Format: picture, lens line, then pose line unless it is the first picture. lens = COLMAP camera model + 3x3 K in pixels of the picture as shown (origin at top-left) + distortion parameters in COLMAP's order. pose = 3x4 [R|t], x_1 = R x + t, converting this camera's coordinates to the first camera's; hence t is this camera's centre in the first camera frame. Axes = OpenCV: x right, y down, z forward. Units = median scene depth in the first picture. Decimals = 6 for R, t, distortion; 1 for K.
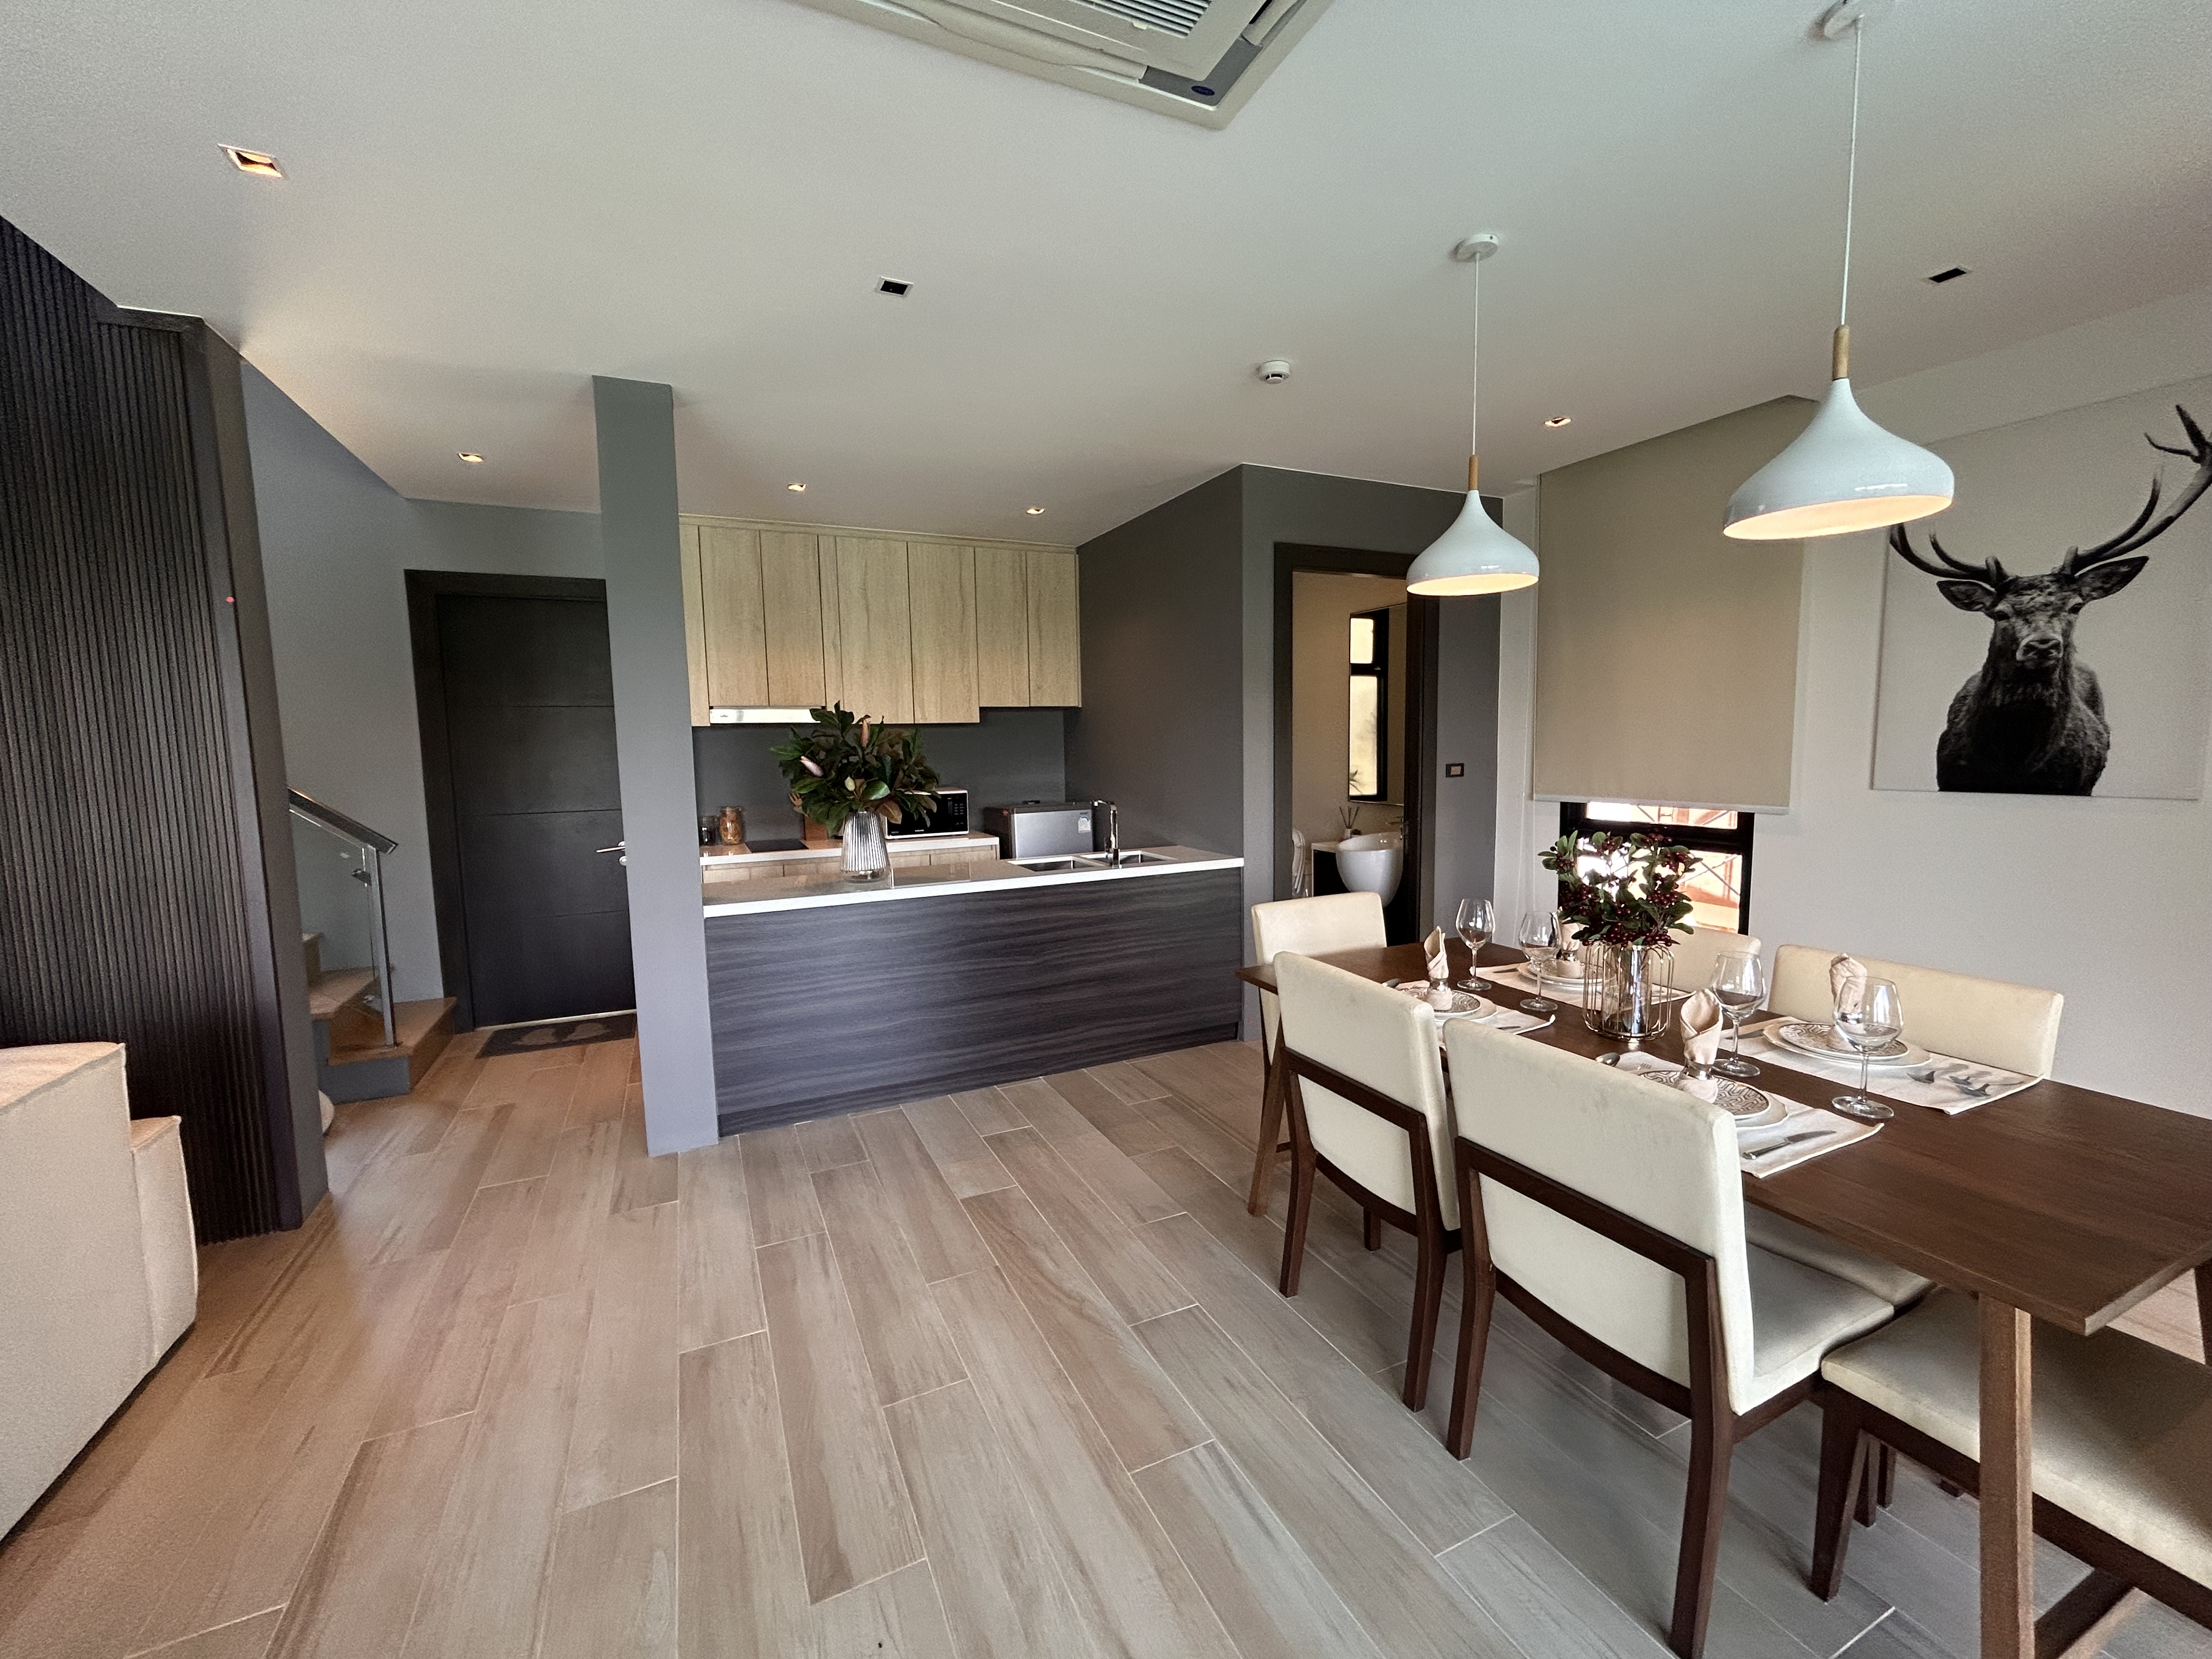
lens RADIAL K [[903.2, 0, 1110.9], [0, 903.2, 820.9], [0, 0, 1]] dist [-0.000764, 0.000203]
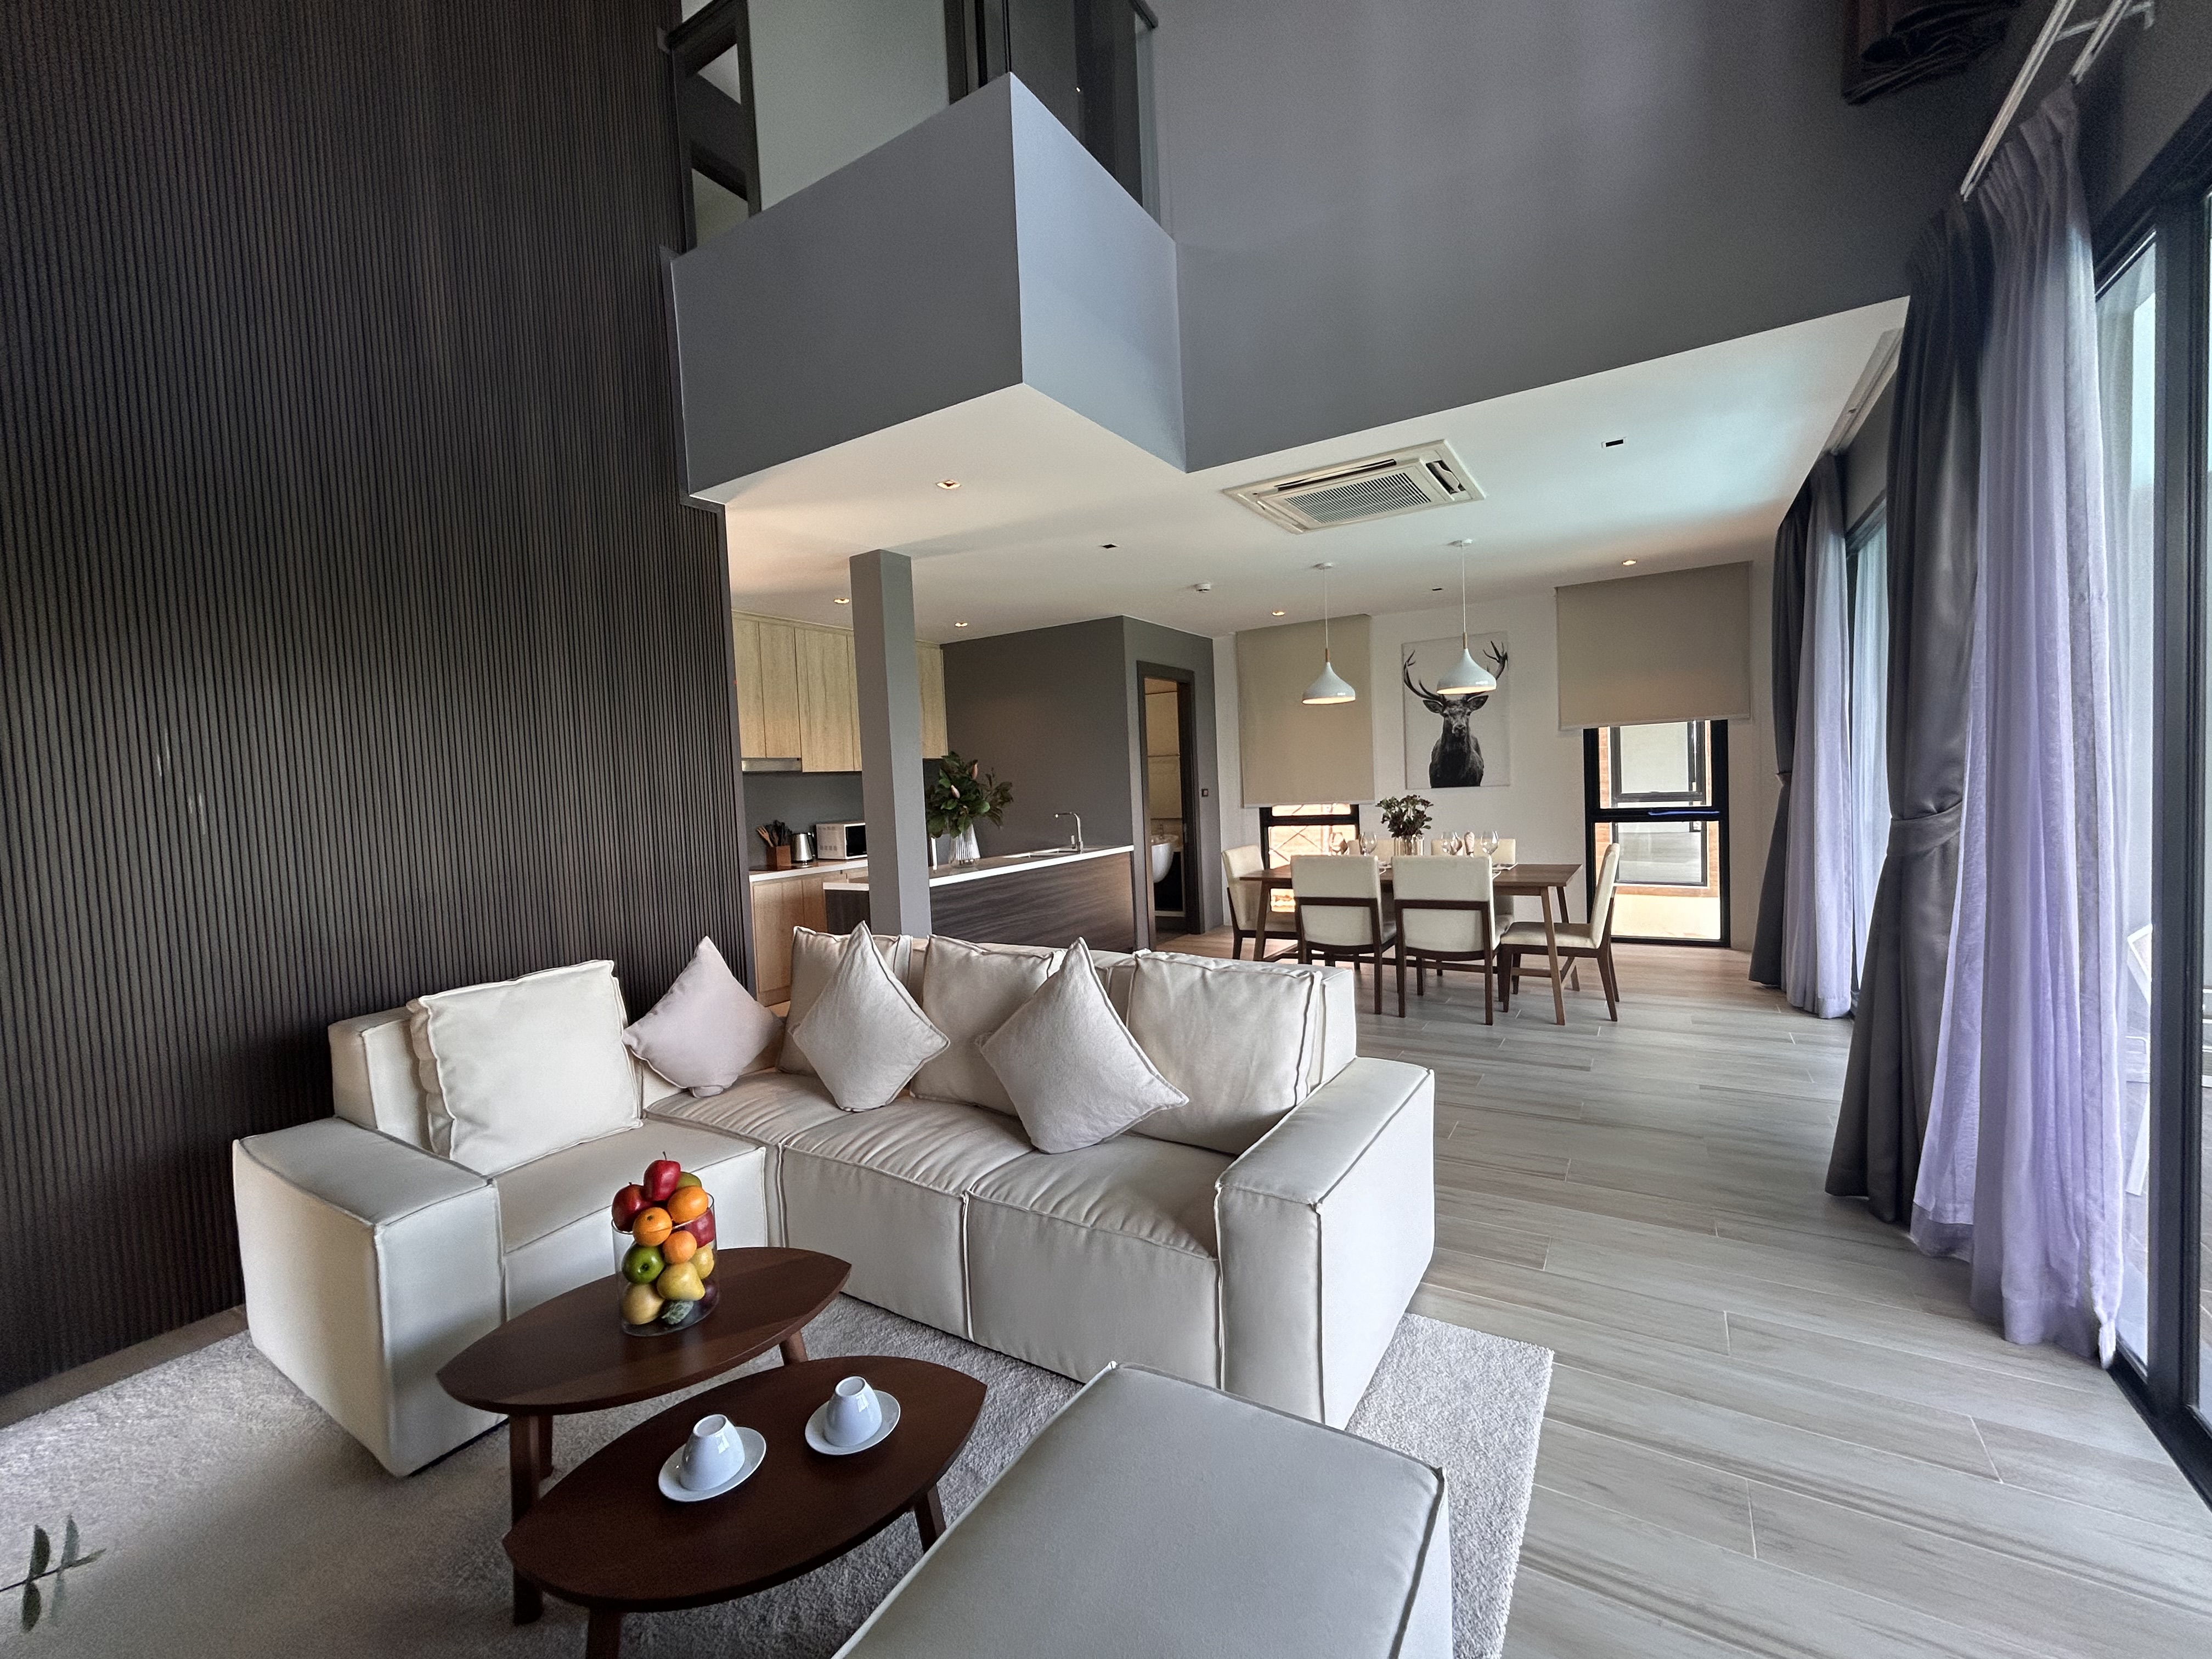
lens RADIAL K [[903.2, 0, 1102.1], [0, 903.2, 829.4], [0, 0, 1]] dist [-0.000764, 0.000203]
pose [[0.842049, -0.047188, 0.537332, -0.900264], [0.078502, 0.996281, -0.035527, 0.075324], [-0.533657, 0.072097, 0.842622, -0.431901]]
